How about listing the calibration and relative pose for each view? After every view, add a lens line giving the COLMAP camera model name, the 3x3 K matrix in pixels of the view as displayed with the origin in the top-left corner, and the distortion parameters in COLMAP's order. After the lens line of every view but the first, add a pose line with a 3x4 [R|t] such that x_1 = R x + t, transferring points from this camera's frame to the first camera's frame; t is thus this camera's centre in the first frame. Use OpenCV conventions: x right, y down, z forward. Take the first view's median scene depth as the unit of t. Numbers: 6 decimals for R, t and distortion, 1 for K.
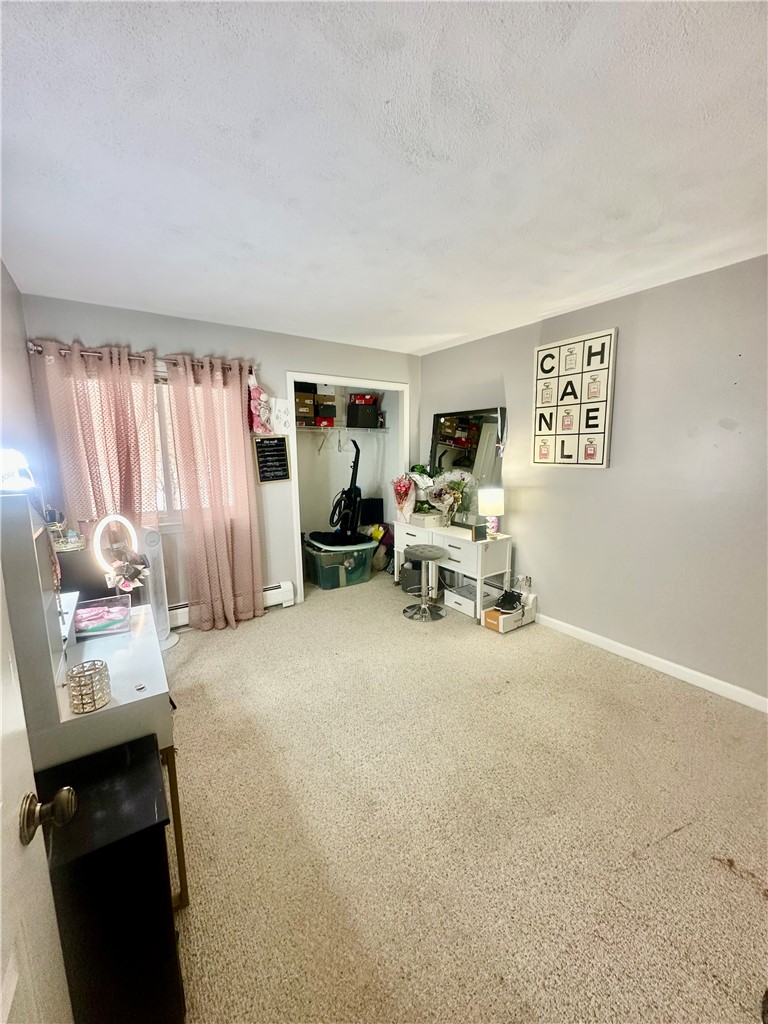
lens RADIAL K [[407.1, 0, 385.1], [0, 407.1, 513.0], [0, 0, 1]] dist [-0.004018, 0.001239]
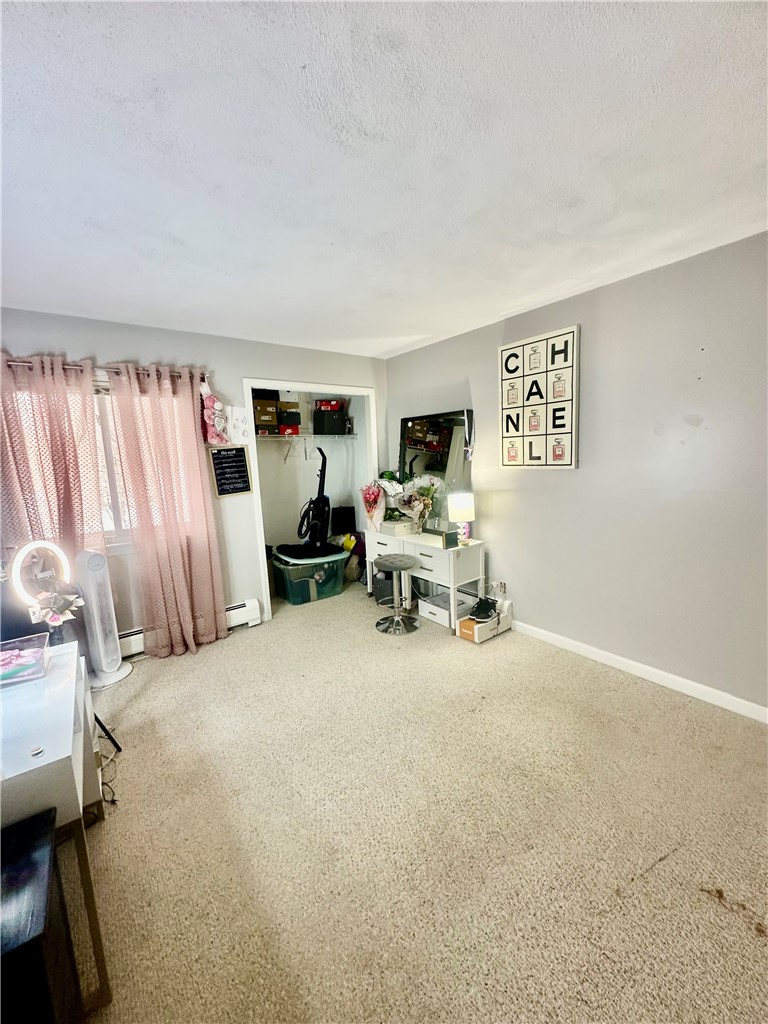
lens RADIAL K [[407.1, 0, 385.1], [0, 407.1, 512.9], [0, 0, 1]] dist [-0.004018, 0.001239]
pose [[0.998197, -0.039021, 0.045610, 0.040073], [0.039568, 0.999155, -0.011150, -0.011615], [-0.045136, 0.012935, 0.998897, 0.048634]]
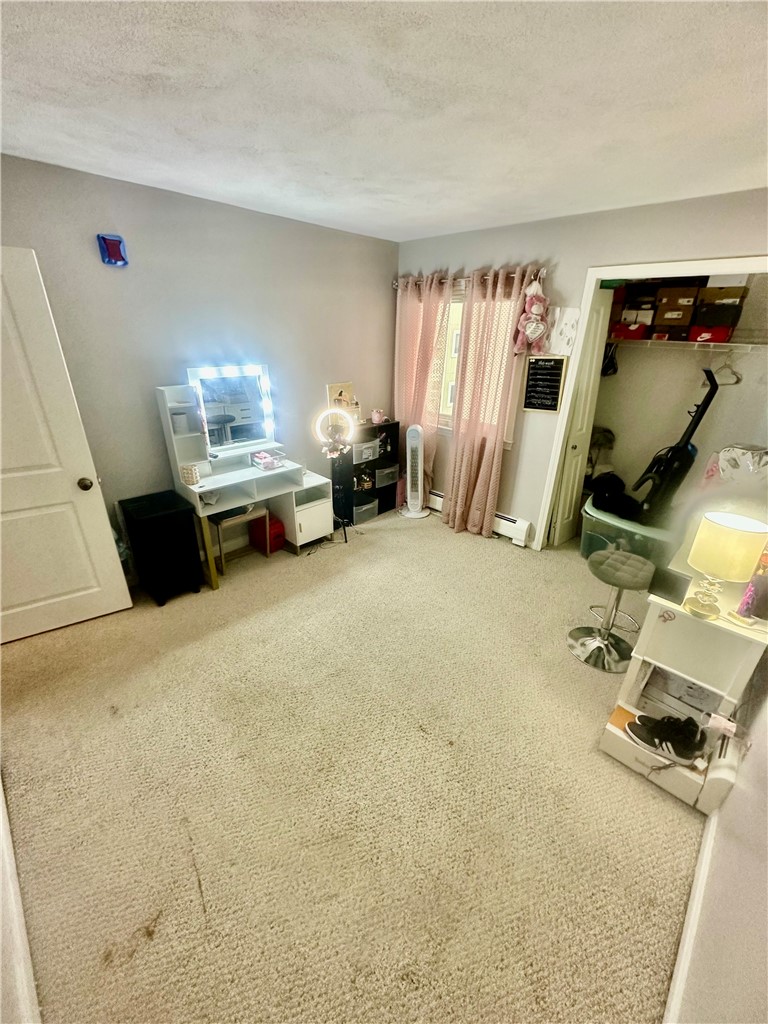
lens RADIAL K [[407.1, 0, 386.0], [0, 407.1, 514.0], [0, 0, 1]] dist [-0.004018, 0.001239]
pose [[0.196299, 0.417655, -0.887148, 0.650902], [-0.179842, 0.904738, 0.386143, -0.187503], [0.963910, 0.083747, 0.252711, 0.575633]]
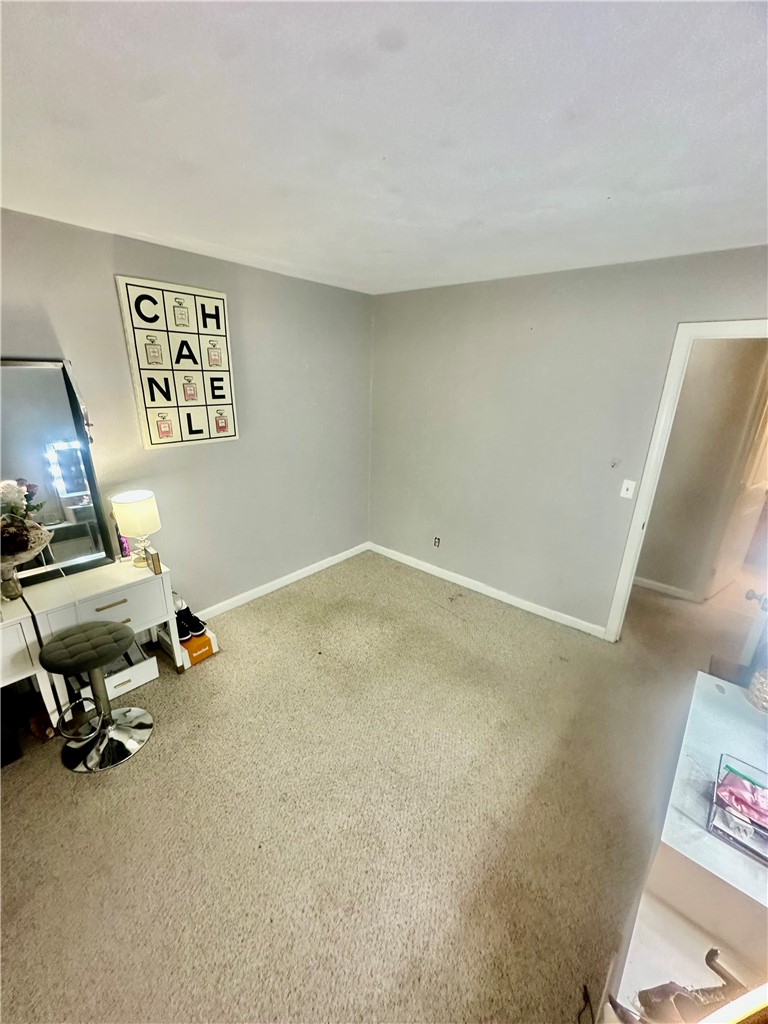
lens RADIAL K [[407.1, 0, 385.7], [0, 407.1, 512.6], [0, 0, 1]] dist [-0.004018, 0.001239]
pose [[-0.264283, -0.314121, 0.911857, -0.515789], [0.123029, 0.926768, 0.354915, -0.242711], [-0.956566, 0.205983, -0.206283, 0.847280]]
